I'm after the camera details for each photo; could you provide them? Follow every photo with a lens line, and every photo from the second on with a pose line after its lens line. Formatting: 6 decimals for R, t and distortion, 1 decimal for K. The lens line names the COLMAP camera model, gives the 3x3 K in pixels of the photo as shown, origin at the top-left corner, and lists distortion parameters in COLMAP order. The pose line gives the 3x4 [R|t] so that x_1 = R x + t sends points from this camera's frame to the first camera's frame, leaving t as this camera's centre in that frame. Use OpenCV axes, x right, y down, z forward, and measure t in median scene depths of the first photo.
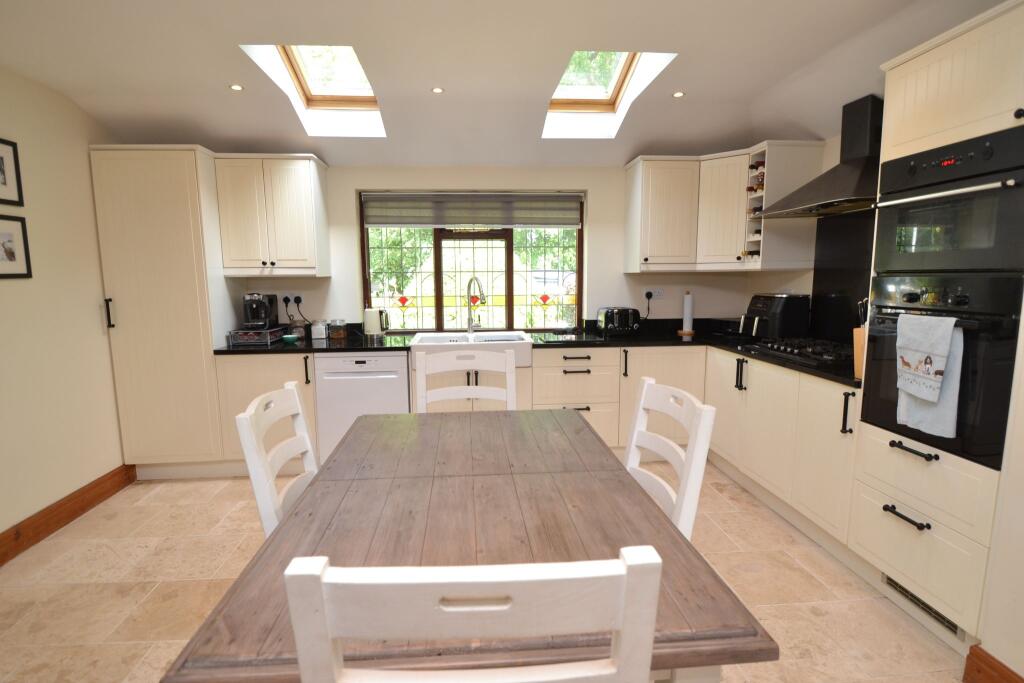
lens RADIAL K [[521.2, 0, 498.9], [0, 521.2, 346.7], [0, 0, 1]] dist [-0.003601, -0.000834]
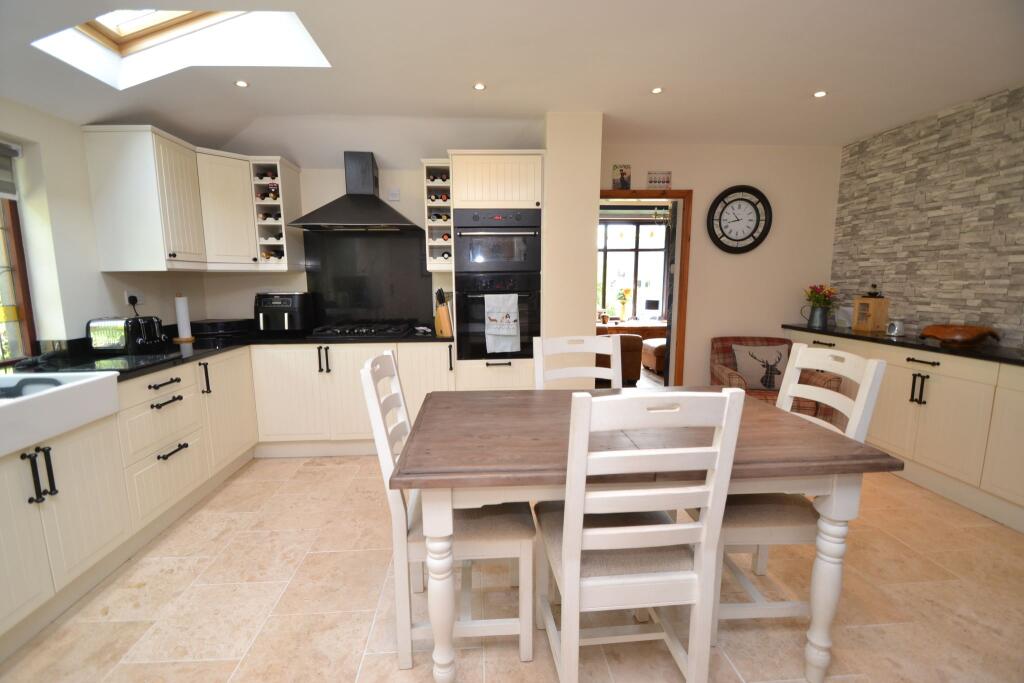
lens RADIAL K [[458.0, 0, 505.0], [0, 458.0, 350.0], [0, 0, 1]] dist [0.011775, -0.016717]
pose [[0.008674, -0.141834, 0.989852, -0.645221], [0.142270, 0.979995, 0.139175, -0.063286], [-0.989790, 0.139619, 0.028679, 0.662615]]
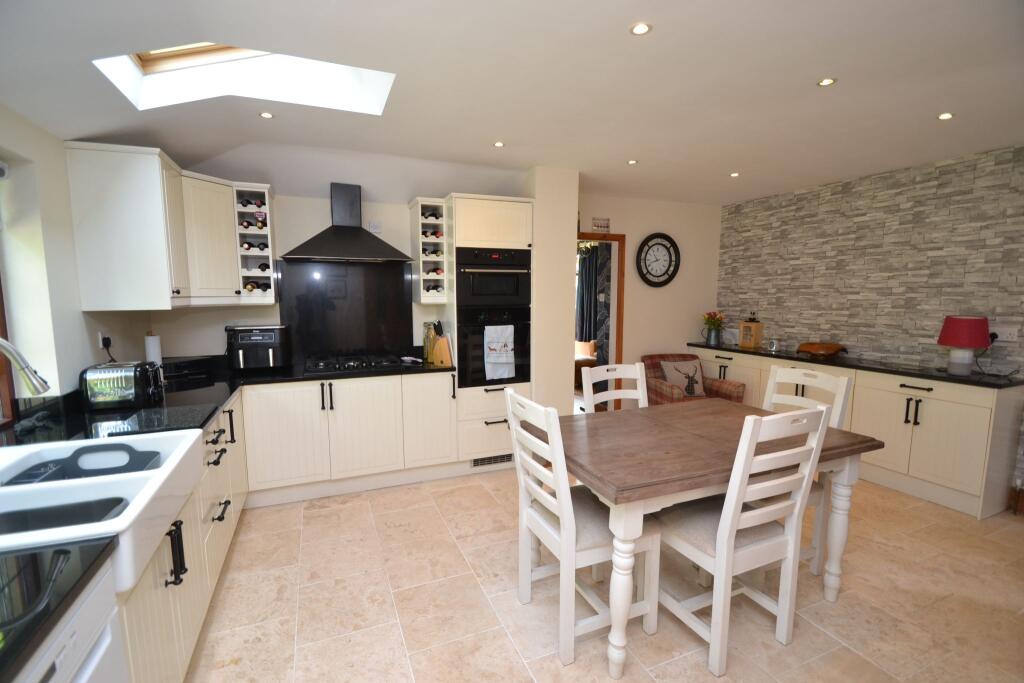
lens RADIAL K [[458.4, 0, 503.7], [0, 458.4, 348.2], [0, 0, 1]] dist [0.016845, -0.019622]
pose [[-0.311621, -0.102696, 0.944641, -0.690164], [0.133927, 0.979471, 0.150663, -0.174756], [-0.940721, 0.173463, -0.291470, 1.070606]]
